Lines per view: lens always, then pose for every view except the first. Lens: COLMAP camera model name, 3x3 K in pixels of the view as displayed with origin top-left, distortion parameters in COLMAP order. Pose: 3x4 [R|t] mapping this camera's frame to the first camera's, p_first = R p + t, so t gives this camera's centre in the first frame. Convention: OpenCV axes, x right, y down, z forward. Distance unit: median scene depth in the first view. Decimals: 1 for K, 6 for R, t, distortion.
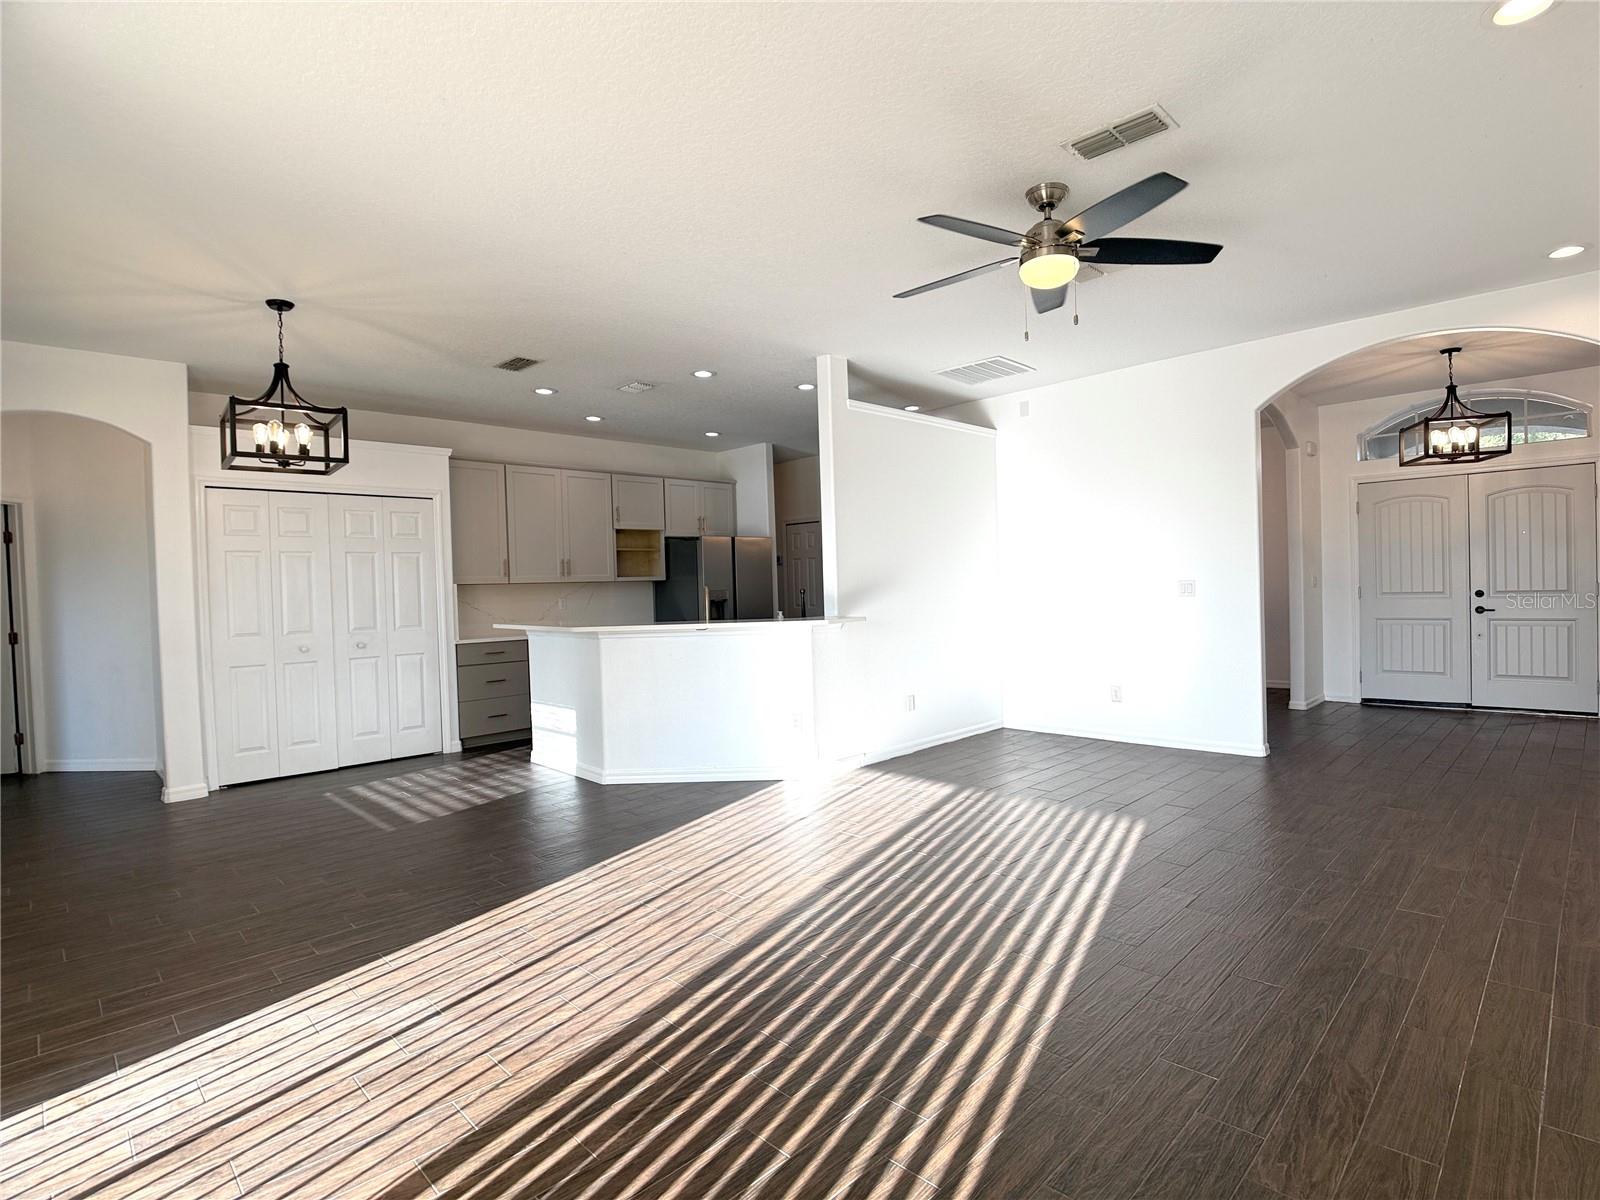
lens RADIAL K [[813.0, 0, 807.1], [0, 813.0, 595.4], [0, 0, 1]] dist [-0.034294, -0.001280]
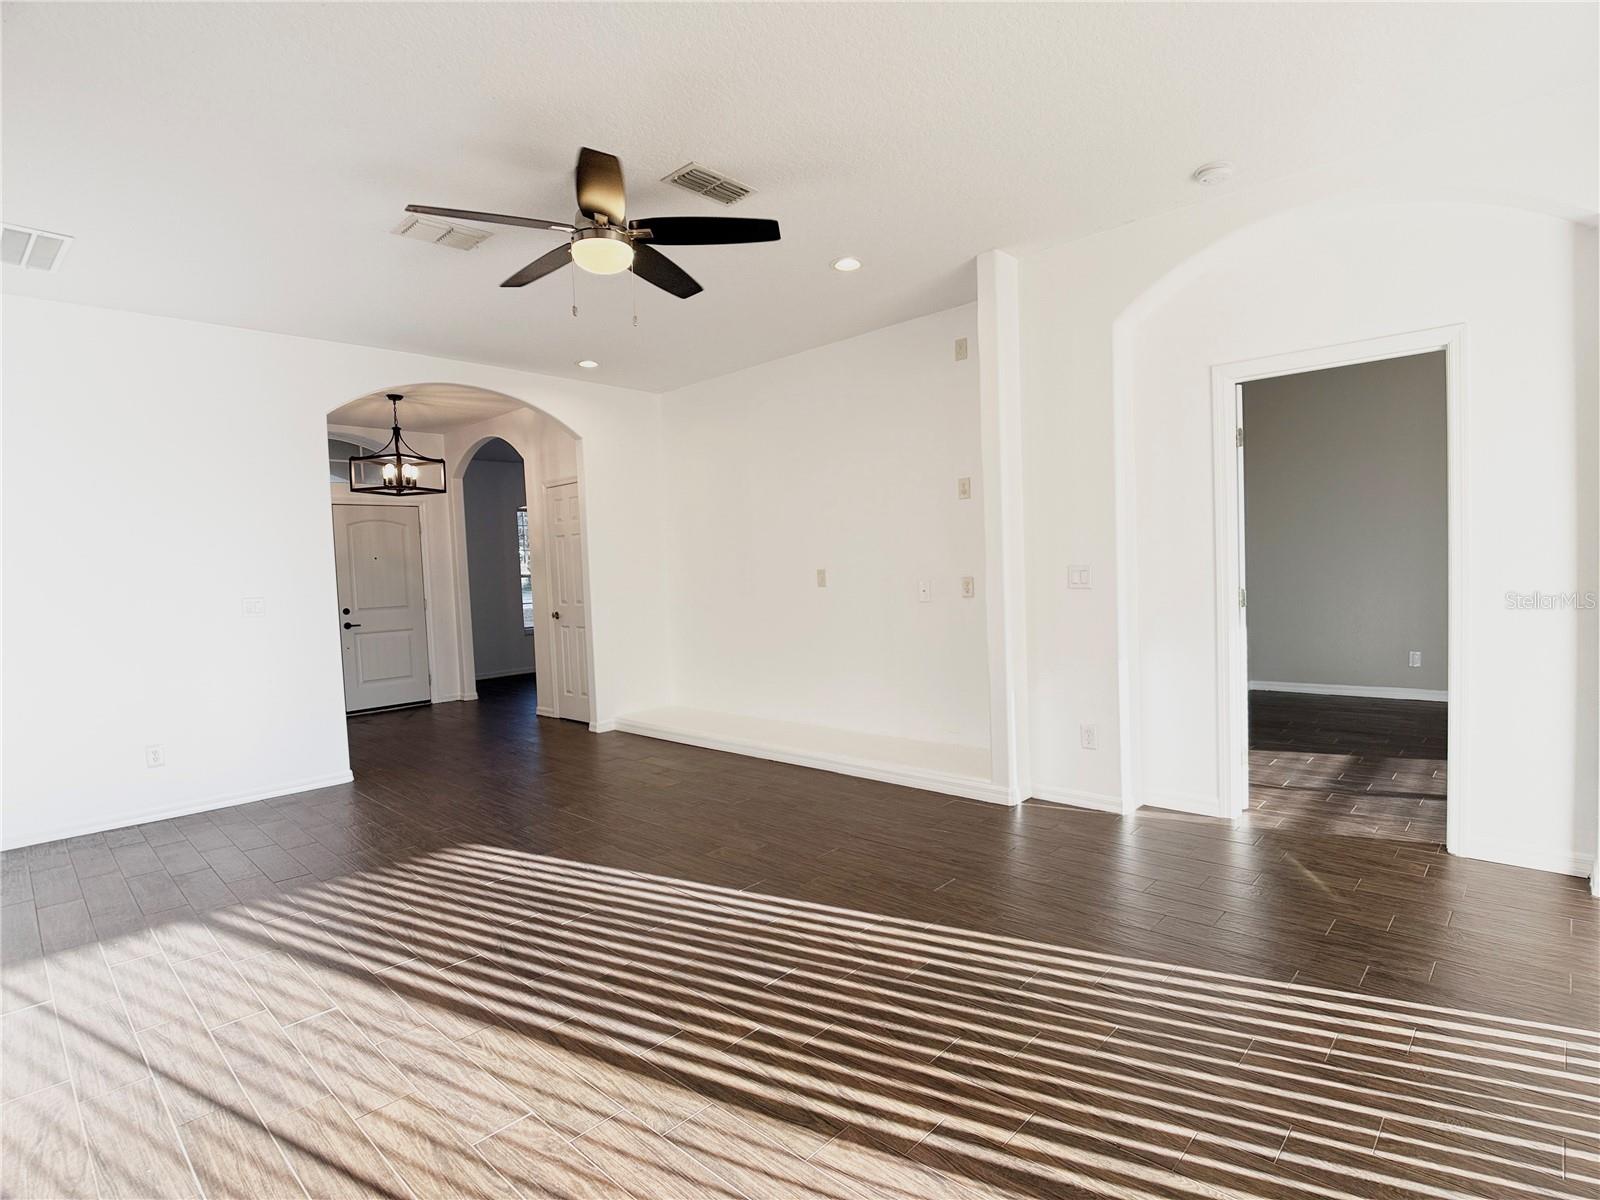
lens RADIAL K [[813.0, 0, 805.4], [0, 813.0, 604.9], [0, 0, 1]] dist [-0.034294, -0.001280]
pose [[-0.069801, -0.012541, 0.997482, -0.213605], [0.053320, 0.998445, 0.016284, 0.002821], [-0.996135, 0.054322, -0.069024, 0.269051]]
